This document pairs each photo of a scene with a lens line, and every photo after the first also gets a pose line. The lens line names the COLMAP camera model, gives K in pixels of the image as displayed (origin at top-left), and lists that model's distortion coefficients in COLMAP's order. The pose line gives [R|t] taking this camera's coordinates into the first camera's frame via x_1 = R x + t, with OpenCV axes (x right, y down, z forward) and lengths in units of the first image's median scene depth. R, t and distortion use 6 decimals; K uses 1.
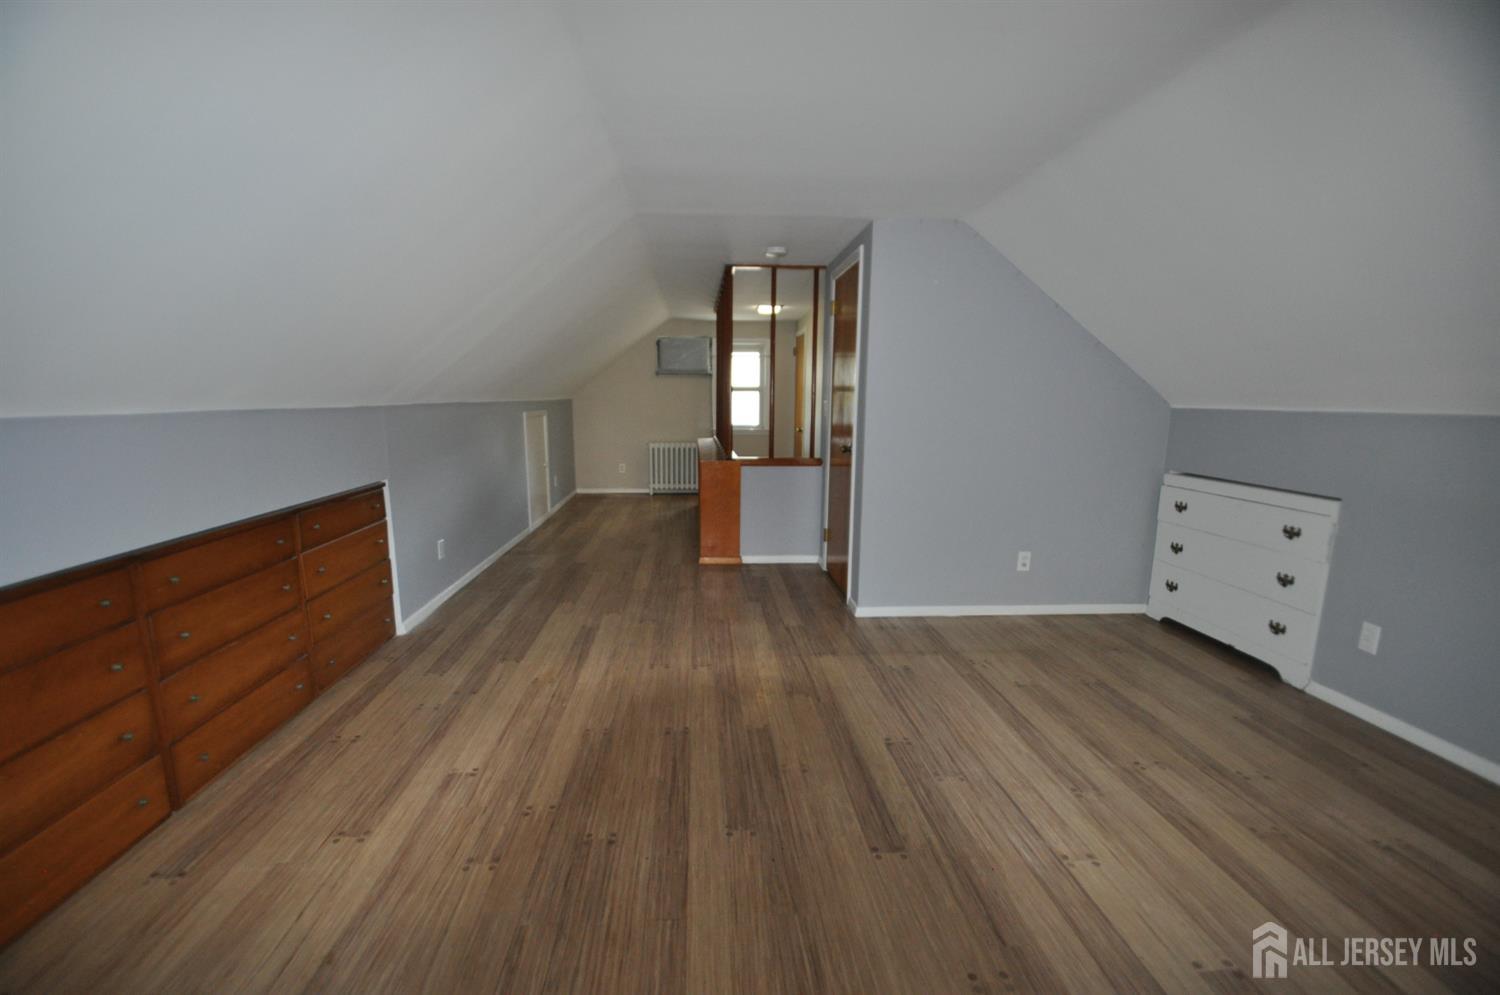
lens RADIAL K [[652.8, 0, 728.7], [0, 652.8, 521.5], [0, 0, 1]] dist [0.017202, -0.017915]
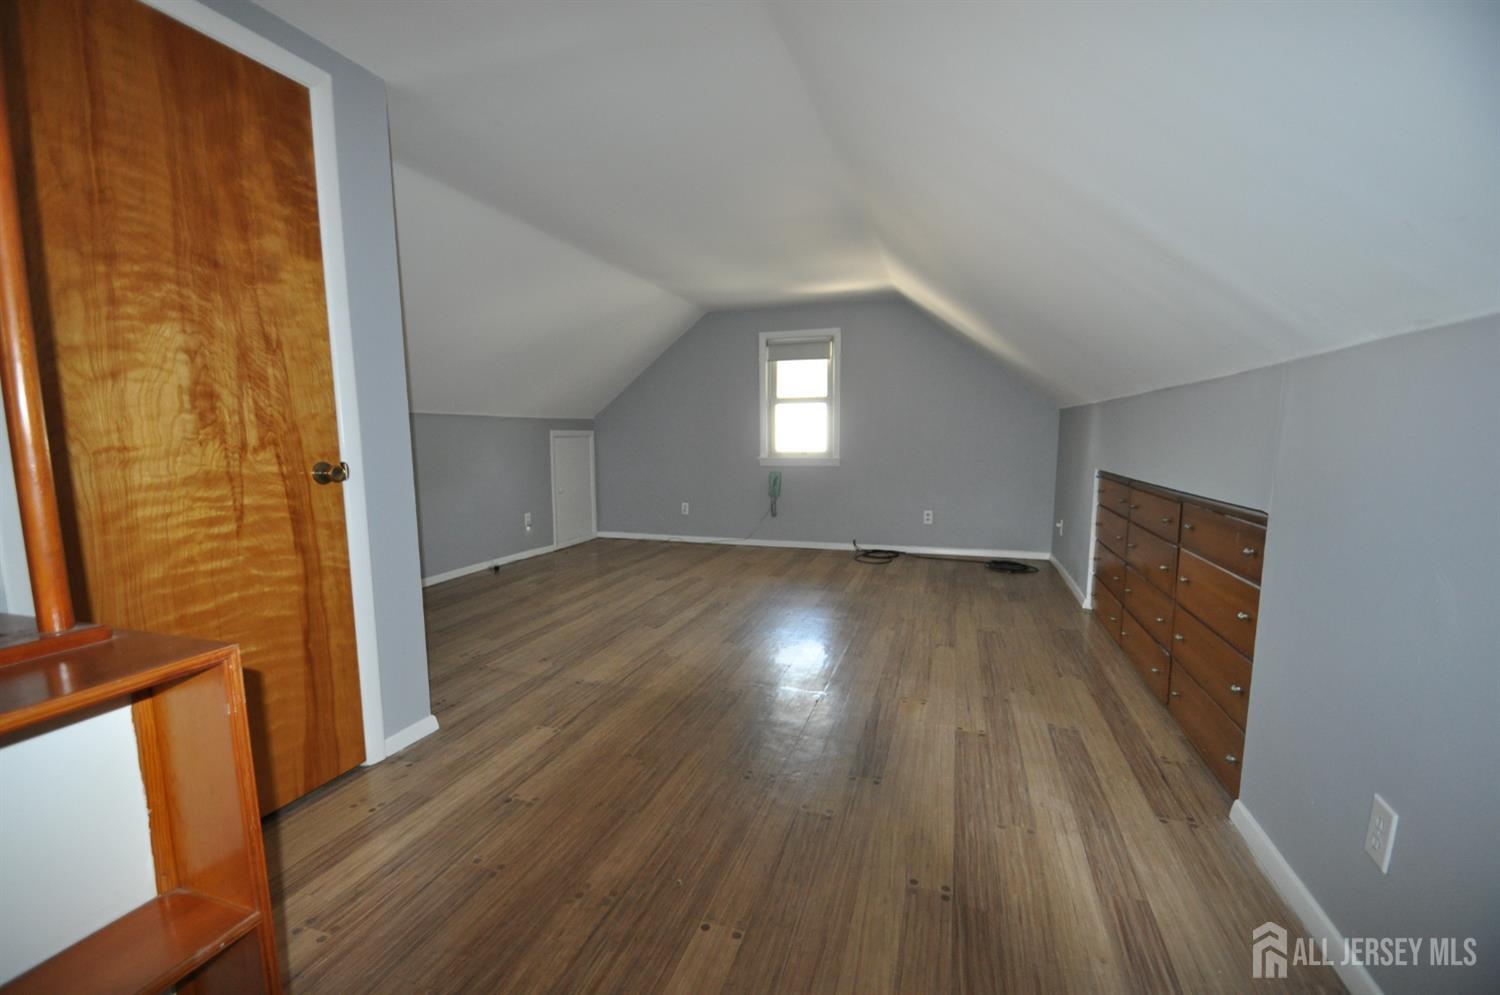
lens RADIAL K [[652.8, 0, 728.7], [0, 652.8, 521.5], [0, 0, 1]] dist [0.017202, -0.017915]
pose [[-0.927891, -0.044448, 0.370193, -0.405254], [0.076172, 0.949331, 0.304907, -0.299869], [-0.364989, 0.311119, -0.877490, 1.971880]]
